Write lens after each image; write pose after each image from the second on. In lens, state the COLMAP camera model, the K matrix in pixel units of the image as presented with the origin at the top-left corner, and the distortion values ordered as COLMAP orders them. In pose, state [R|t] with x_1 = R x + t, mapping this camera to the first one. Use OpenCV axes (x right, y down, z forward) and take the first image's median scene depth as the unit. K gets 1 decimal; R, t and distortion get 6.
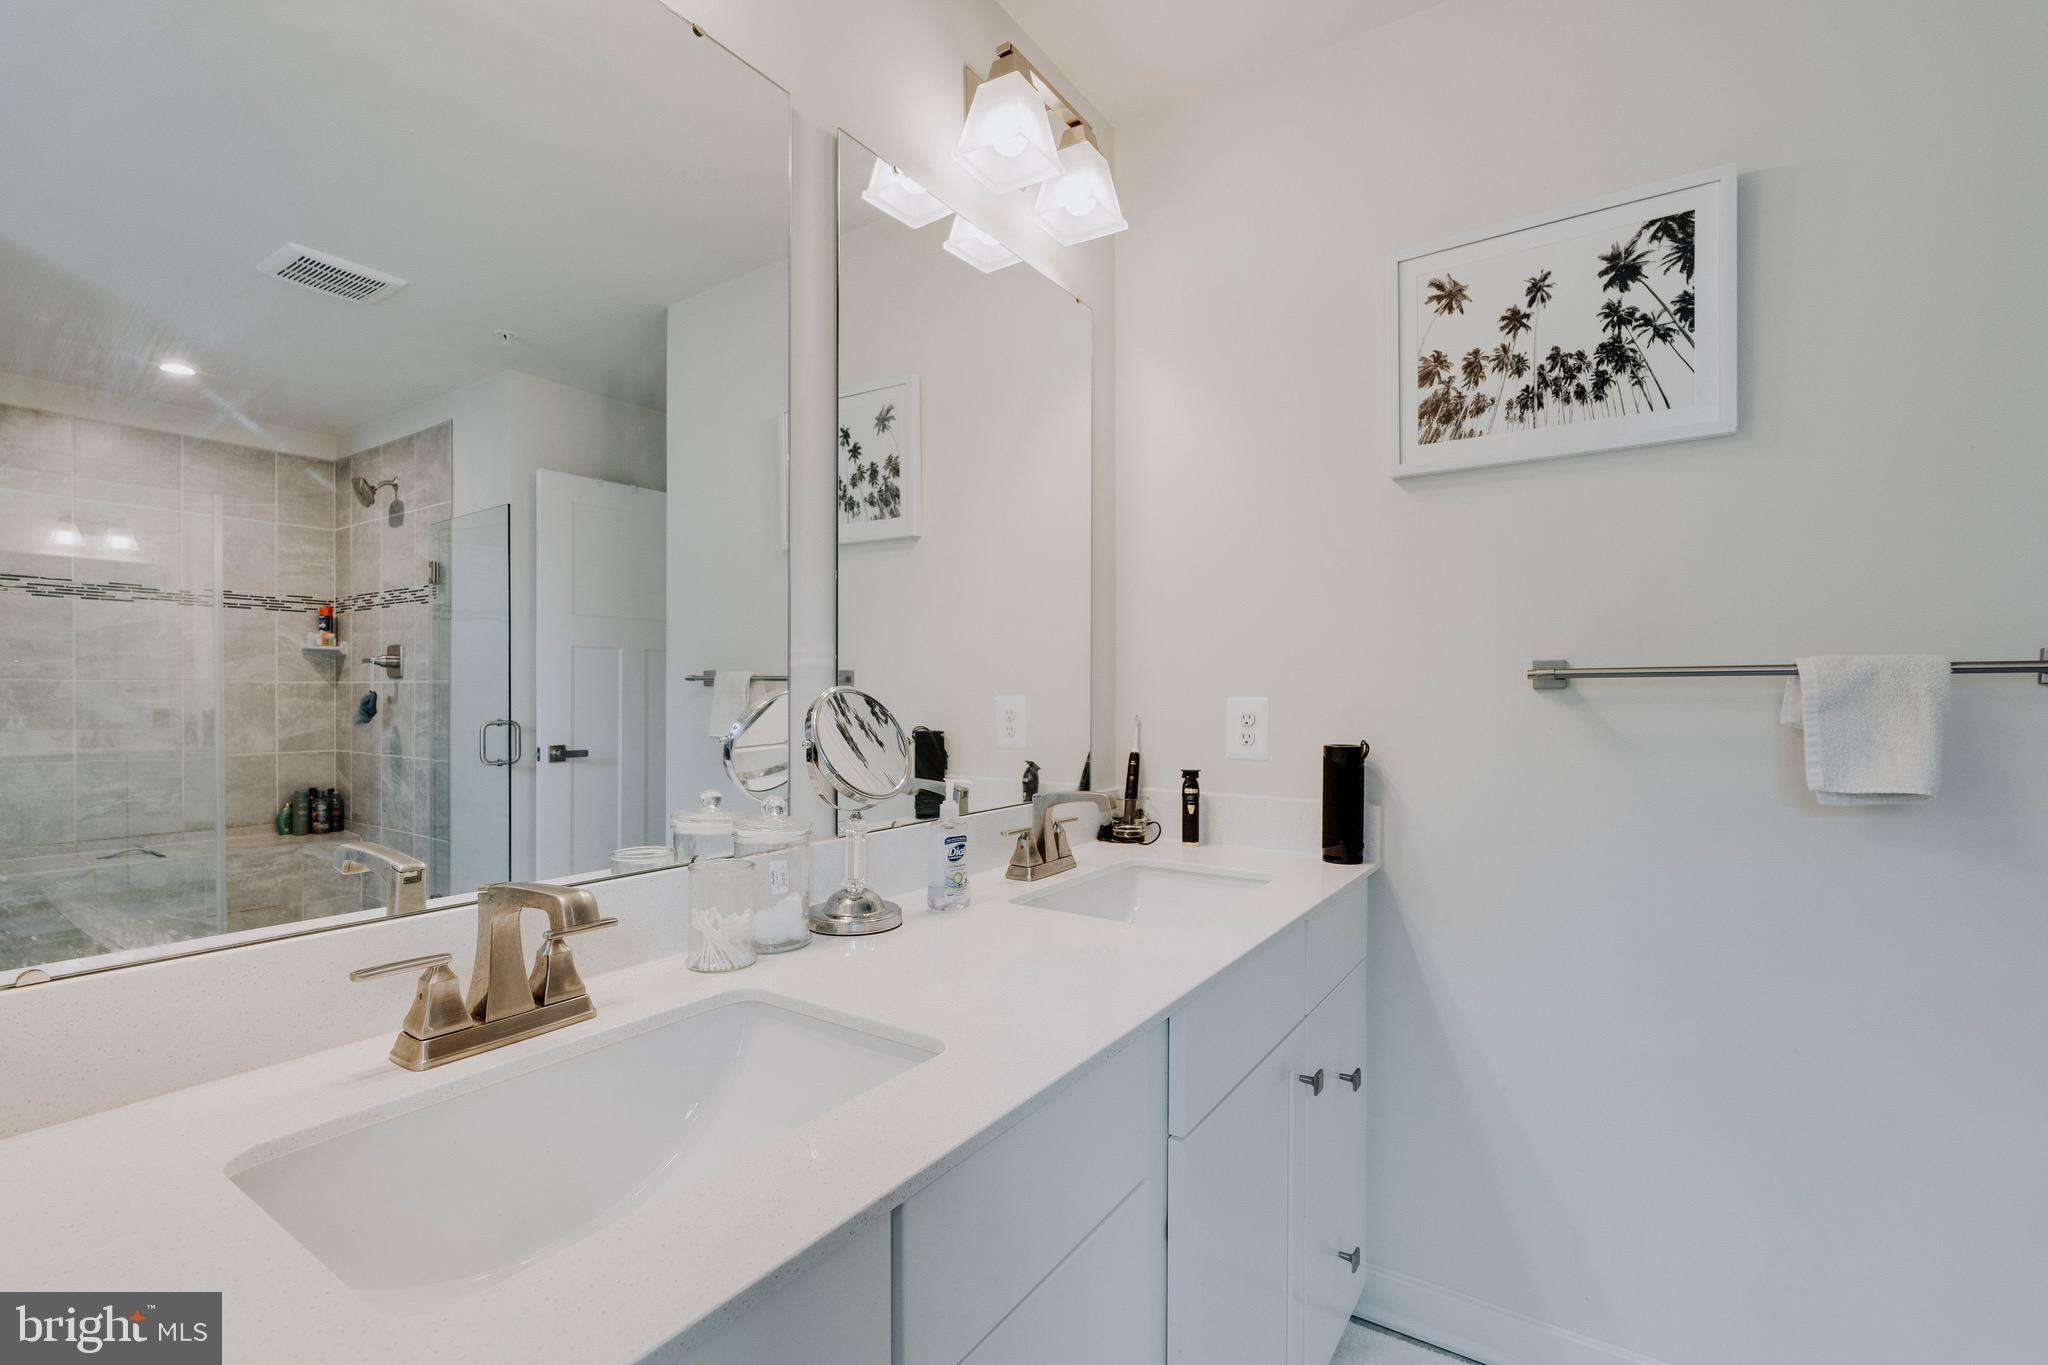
lens RADIAL K [[896.1, 0, 1024.2], [0, 896.1, 727.0], [0, 0, 1]] dist [-0.006996, 0.000541]
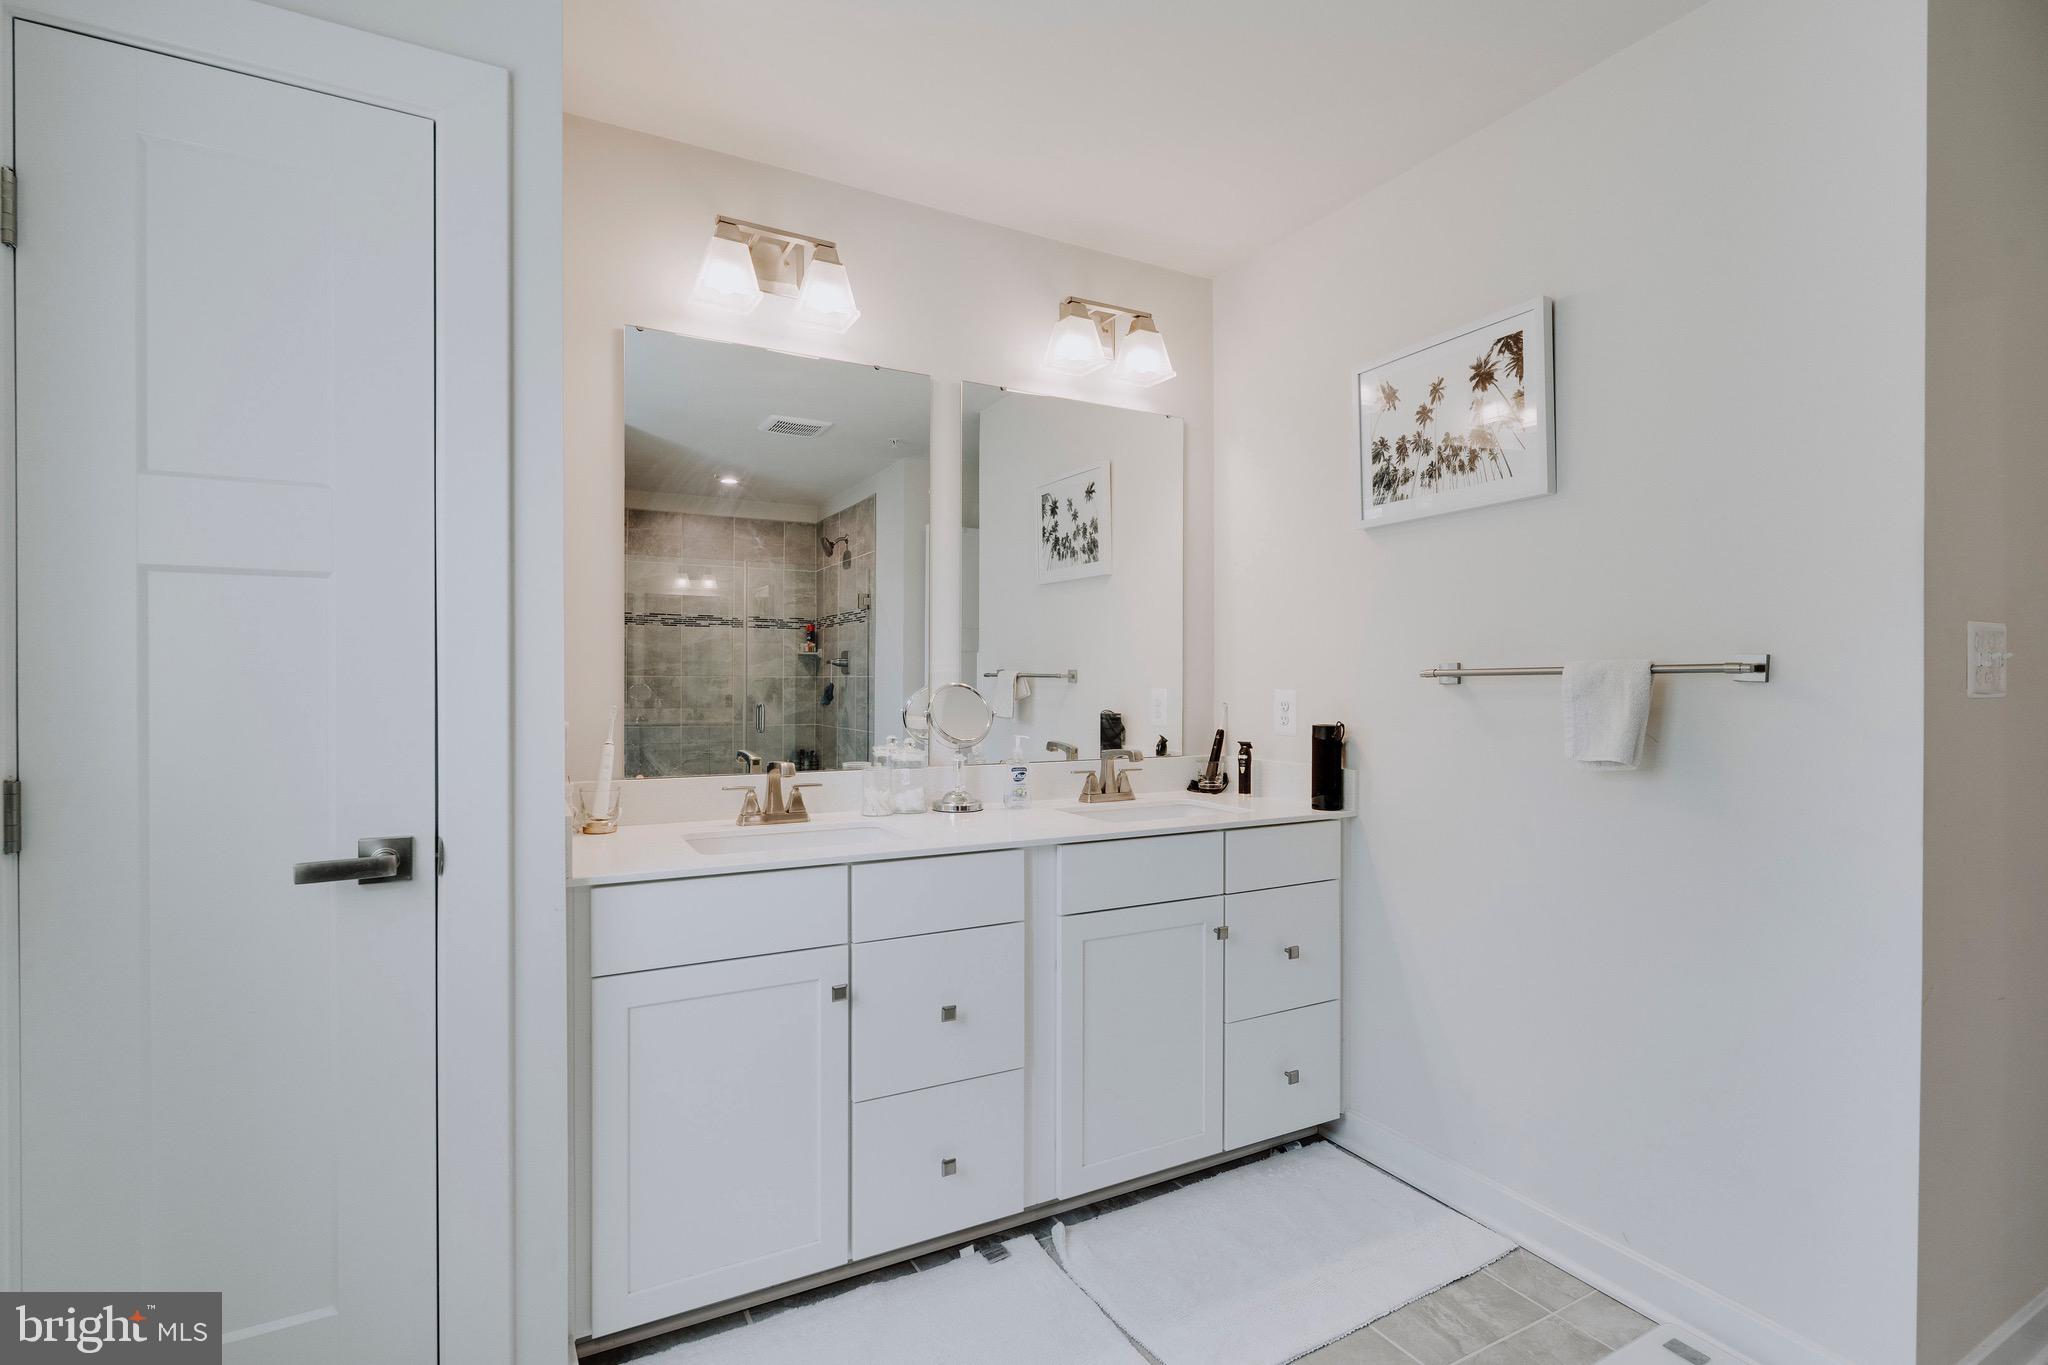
lens RADIAL K [[924.1, 0, 1027.7], [0, 924.1, 730.9], [0, 0, 1]] dist [-0.000439, 0.000097]
pose [[0.889780, 0.024162, -0.455749, 0.538358], [-0.018251, 0.999683, 0.017366, 0.012019], [0.456024, -0.007134, 0.889939, -0.433036]]
